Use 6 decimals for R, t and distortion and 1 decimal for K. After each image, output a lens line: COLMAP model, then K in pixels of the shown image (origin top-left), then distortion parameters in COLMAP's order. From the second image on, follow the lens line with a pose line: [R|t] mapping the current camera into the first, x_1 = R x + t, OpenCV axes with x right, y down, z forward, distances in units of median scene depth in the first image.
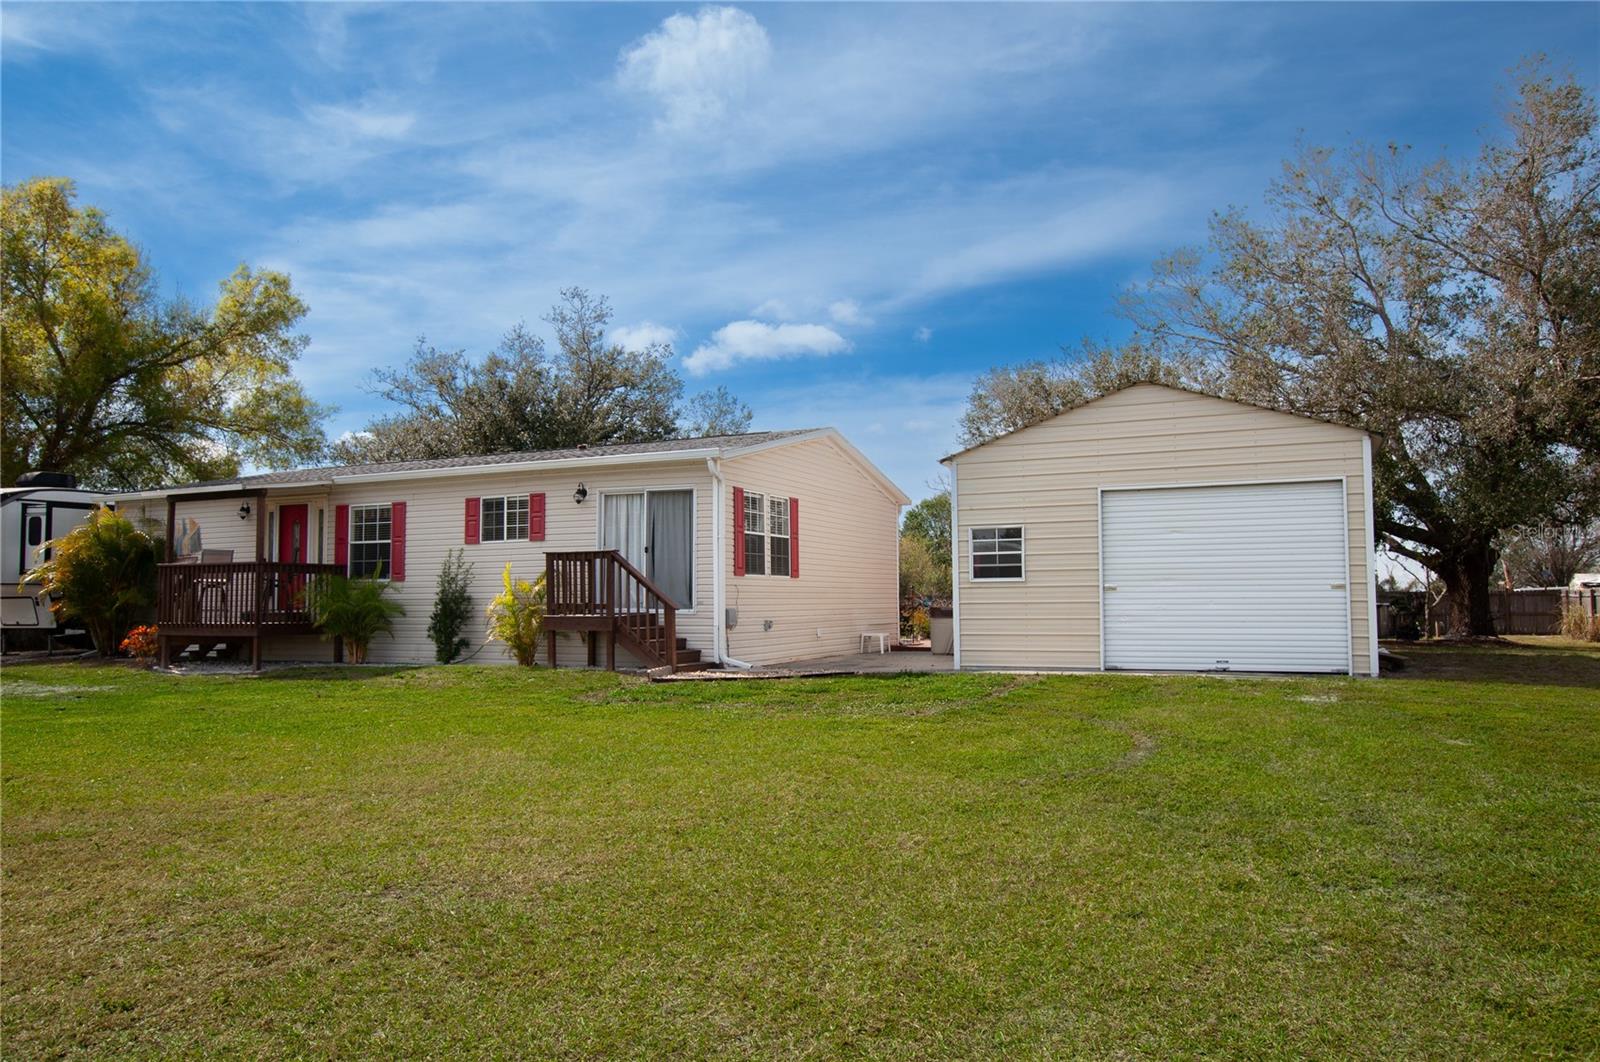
lens RADIAL K [[1112.4, 0, 800.0], [0, 1112.4, 531.0], [0, 0, 1]] dist [-0.001106, 0.006537]
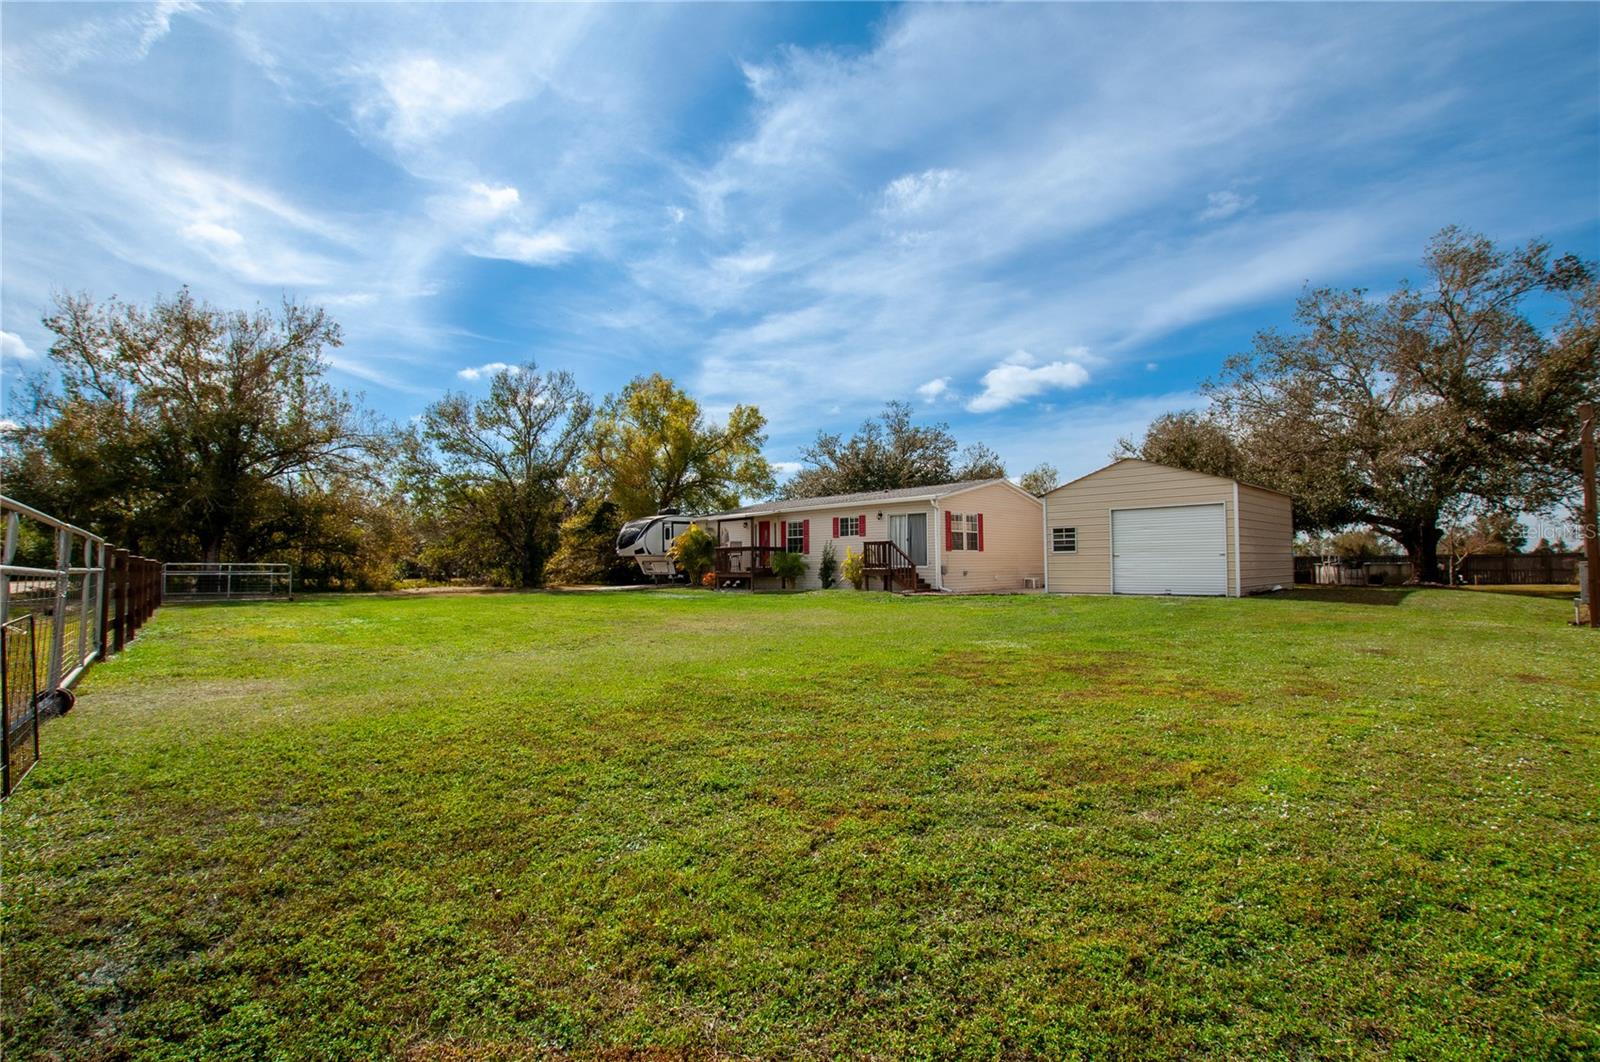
lens RADIAL K [[709.5, 0, 796.4], [0, 709.5, 535.4], [0, 0, 1]] dist [-0.032067, 0.004026]
pose [[0.928977, -0.015602, -0.369808, 0.170361], [0.024636, 0.999502, 0.019717, -0.023845], [0.369316, -0.027428, 0.928899, -0.389155]]
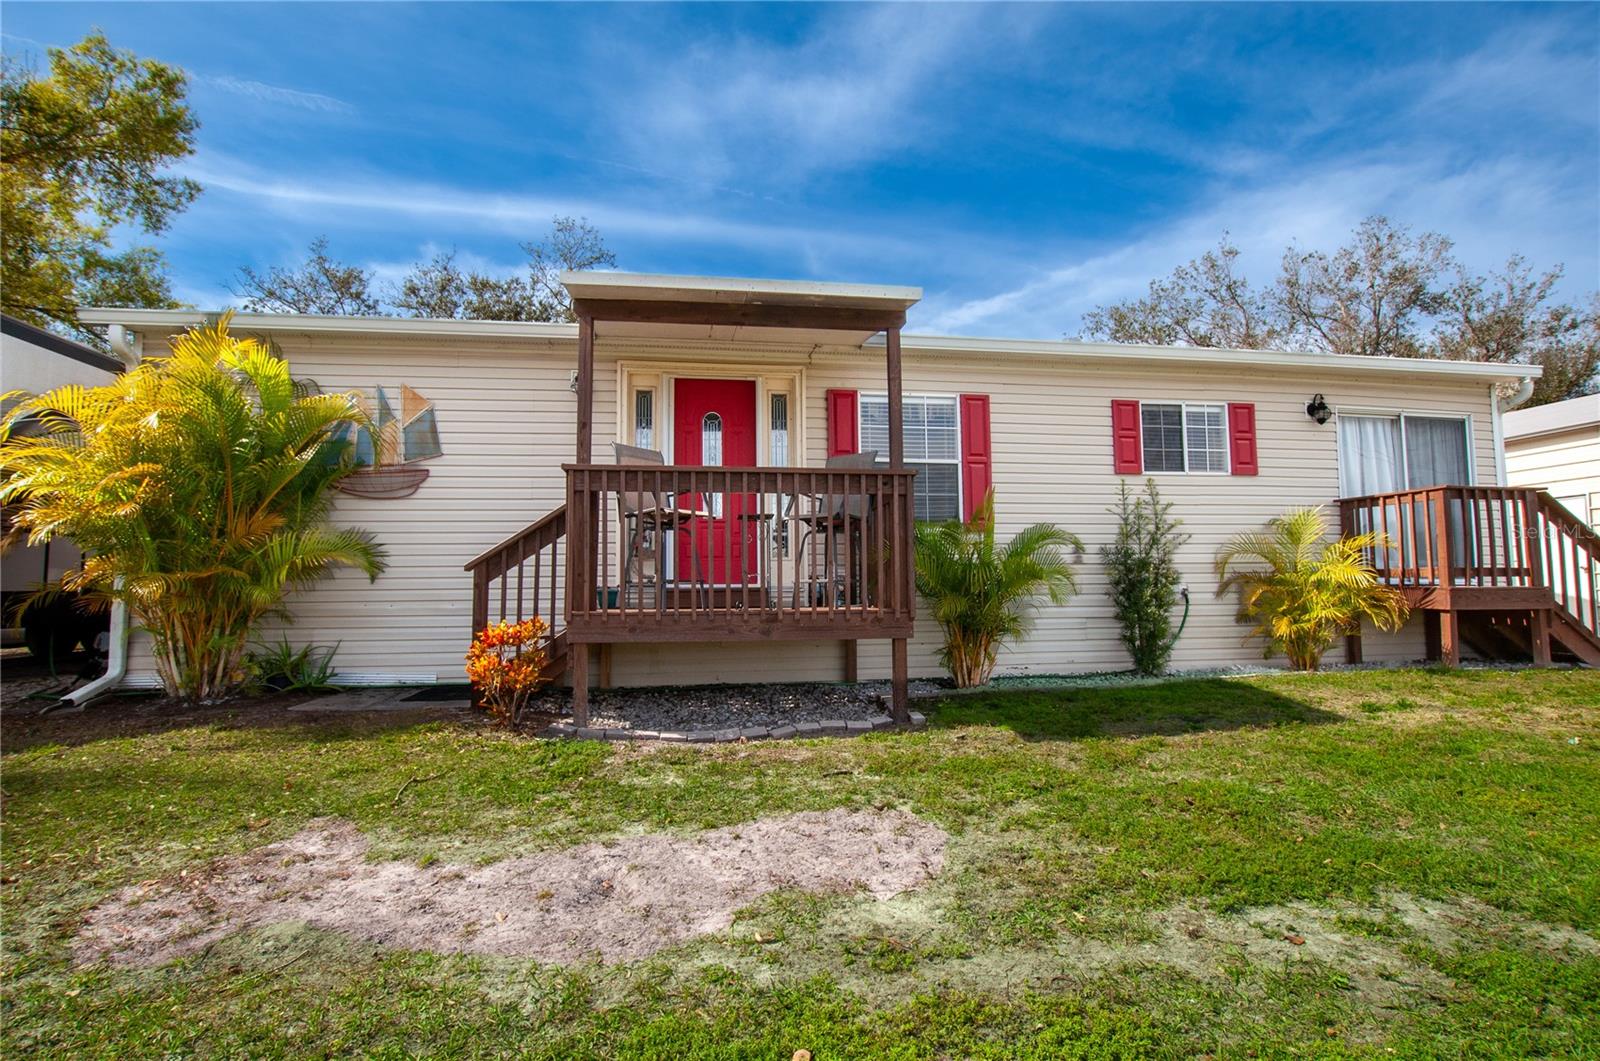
lens RADIAL K [[763.4, 0, 806.2], [0, 763.4, 563.0], [0, 0, 1]] dist [-0.017762, 0.000161]
pose [[0.832879, 0.019406, 0.553114, -0.674880], [-0.033644, 0.999312, 0.015600, 0.059997], [-0.552431, -0.031602, 0.832959, 0.742753]]
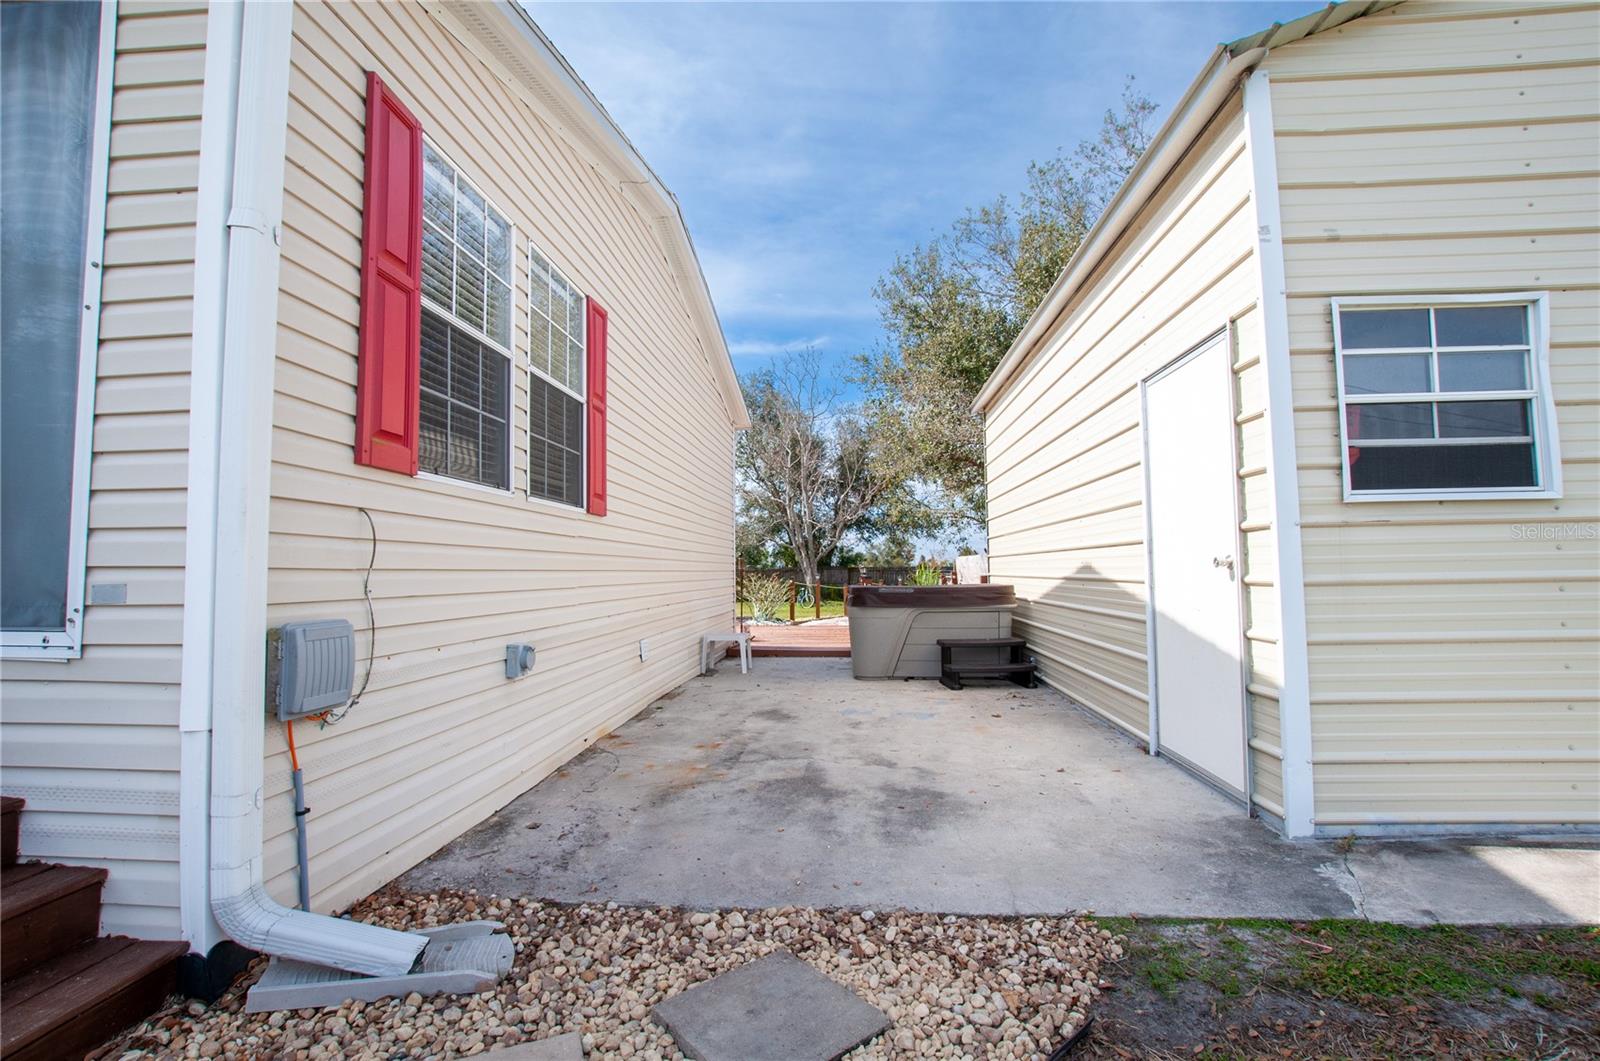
lens RADIAL K [[709.5, 0, 796.4], [0, 709.5, 534.9], [0, 0, 1]] dist [-0.032067, 0.004026]
pose [[0.941374, 0.013098, 0.337110, -0.021778], [-0.015761, 0.999862, 0.005165, 0.047481], [-0.336996, -0.010175, 0.941451, 0.772443]]
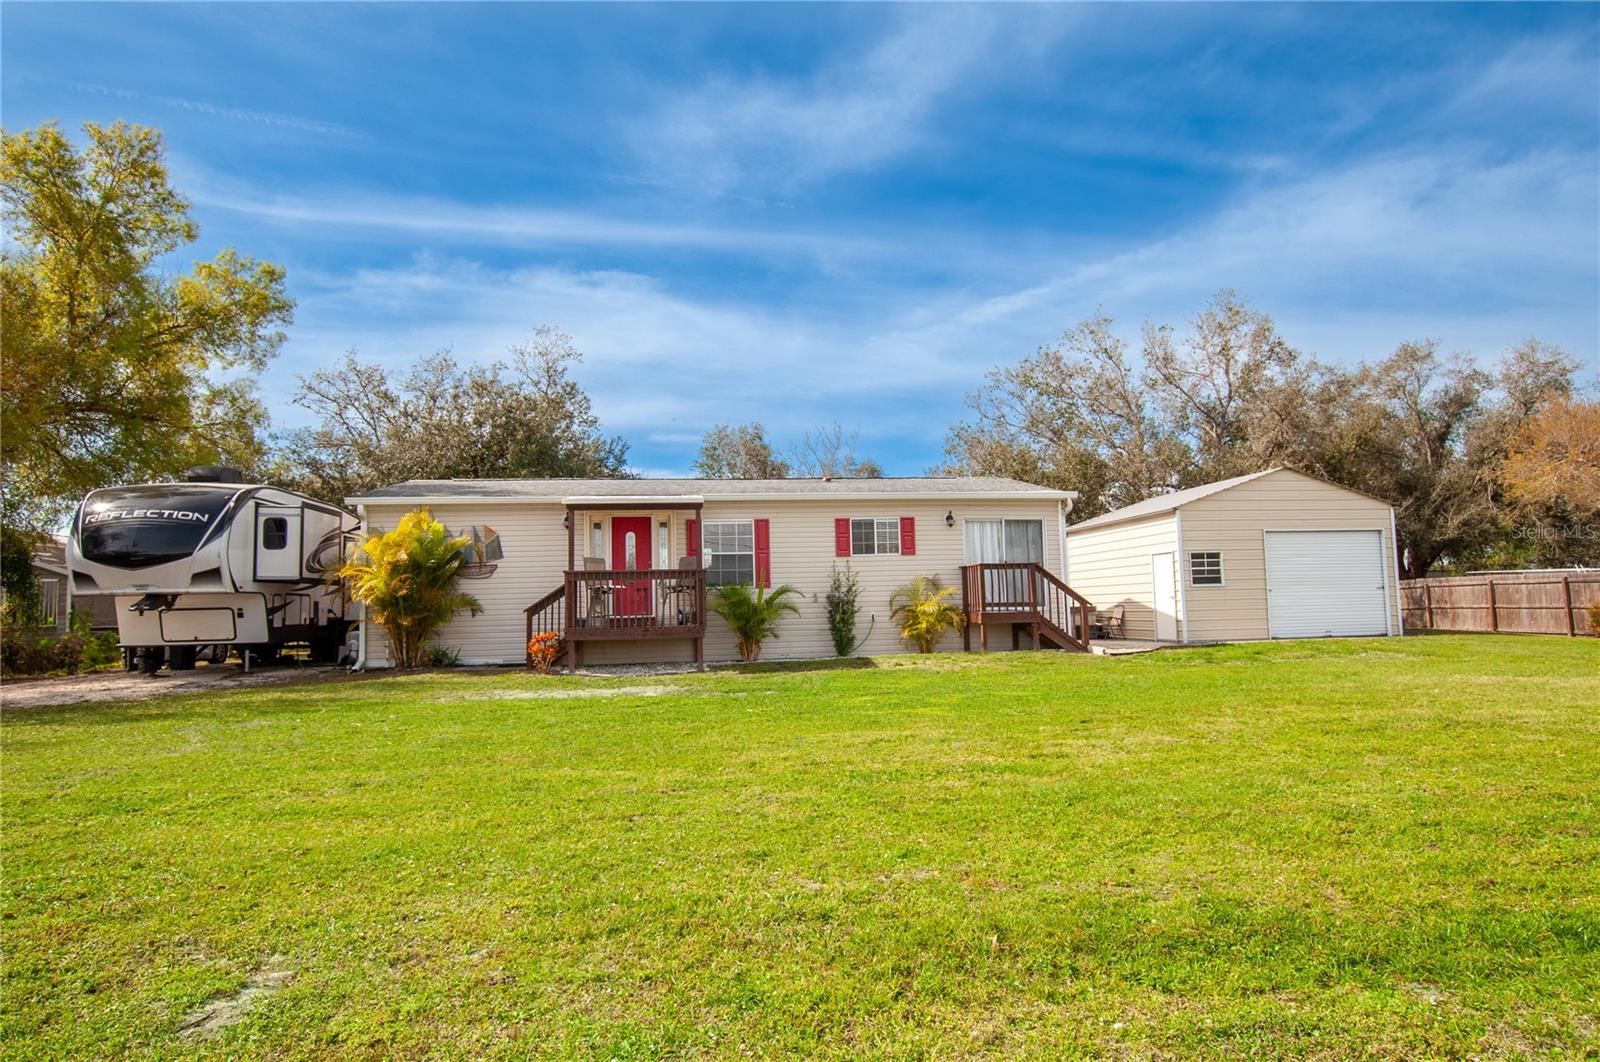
lens RADIAL K [[951.8, 0, 800.0], [0, 951.8, 531.0], [0, 0, 1]] dist [-0.002875, -0.000056]
pose [[0.843654, 0.033795, 0.535823, -0.889404], [-0.017288, 0.999209, -0.035801, 0.021831], [-0.536609, 0.020941, 0.843571, 0.148709]]
